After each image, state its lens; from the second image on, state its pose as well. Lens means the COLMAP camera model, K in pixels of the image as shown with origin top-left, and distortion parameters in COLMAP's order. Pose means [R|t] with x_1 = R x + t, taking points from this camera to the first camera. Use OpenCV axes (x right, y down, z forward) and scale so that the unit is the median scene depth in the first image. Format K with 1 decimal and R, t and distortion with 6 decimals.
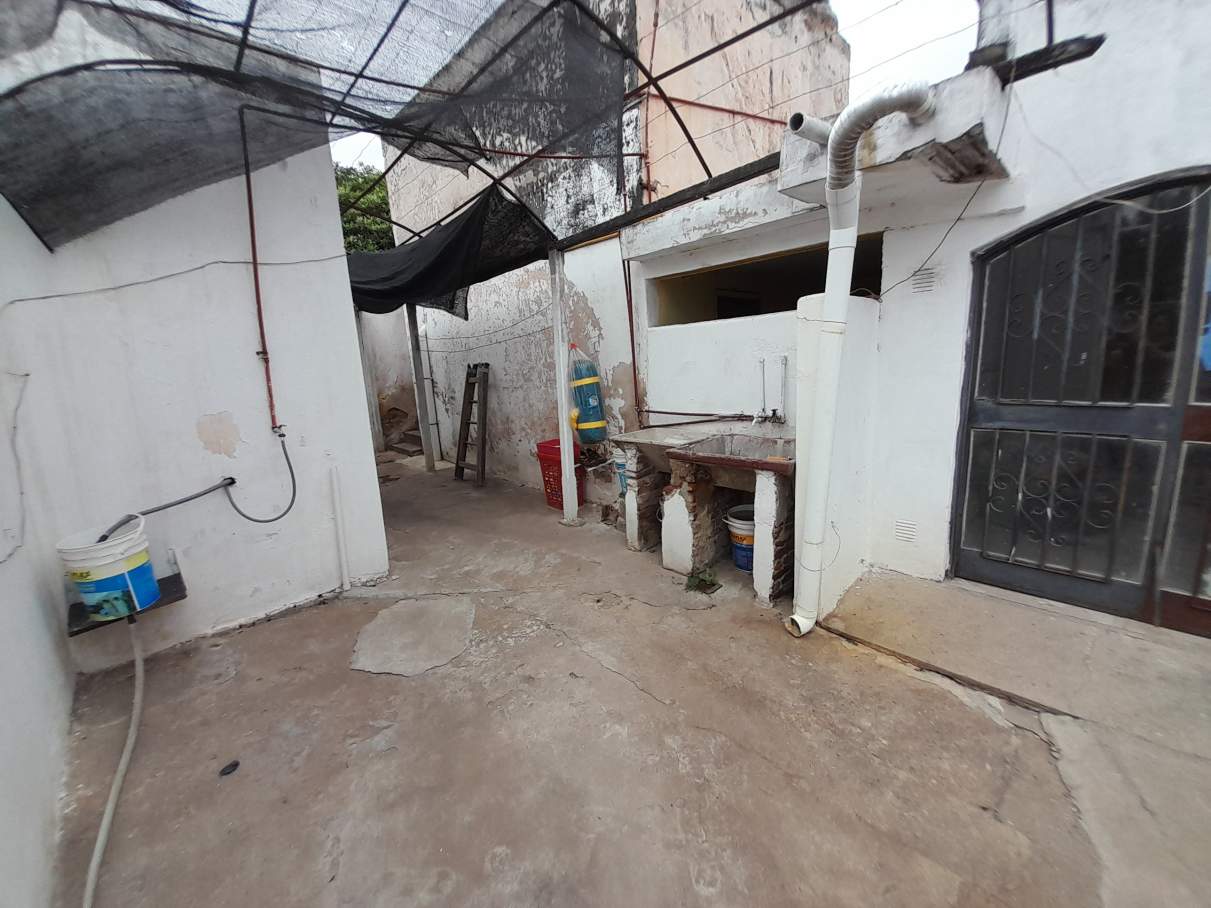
lens RADIAL K [[481.1, 0, 604.9], [0, 481.1, 449.8], [0, 0, 1]] dist [-0.009513, -0.002744]
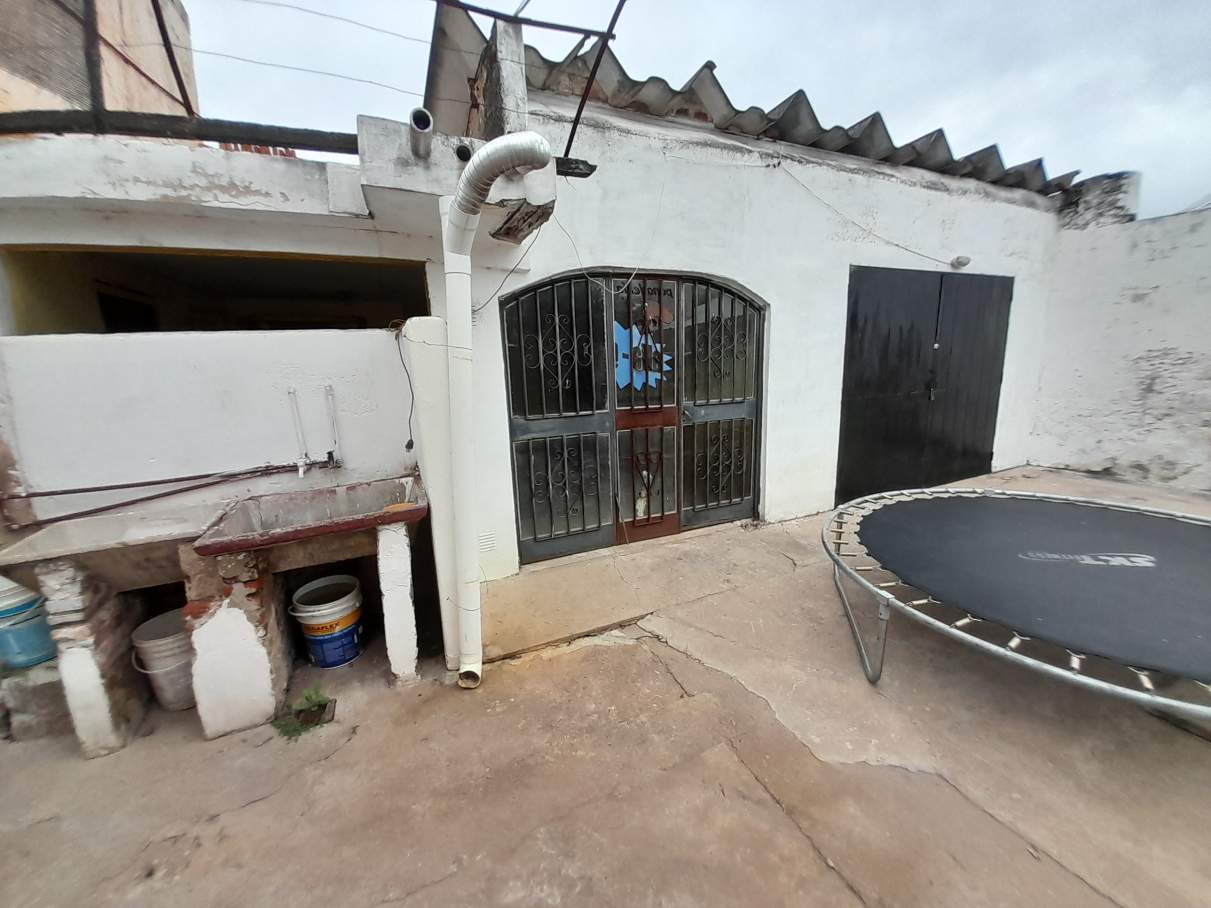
lens RADIAL K [[481.1, 0, 605.9], [0, 481.1, 449.4], [0, 0, 1]] dist [-0.009513, -0.002744]
pose [[0.288484, -0.132618, 0.948256, -0.318145], [0.191924, 0.978271, 0.078428, -0.074373], [-0.938052, 0.159368, 0.307668, 0.390203]]
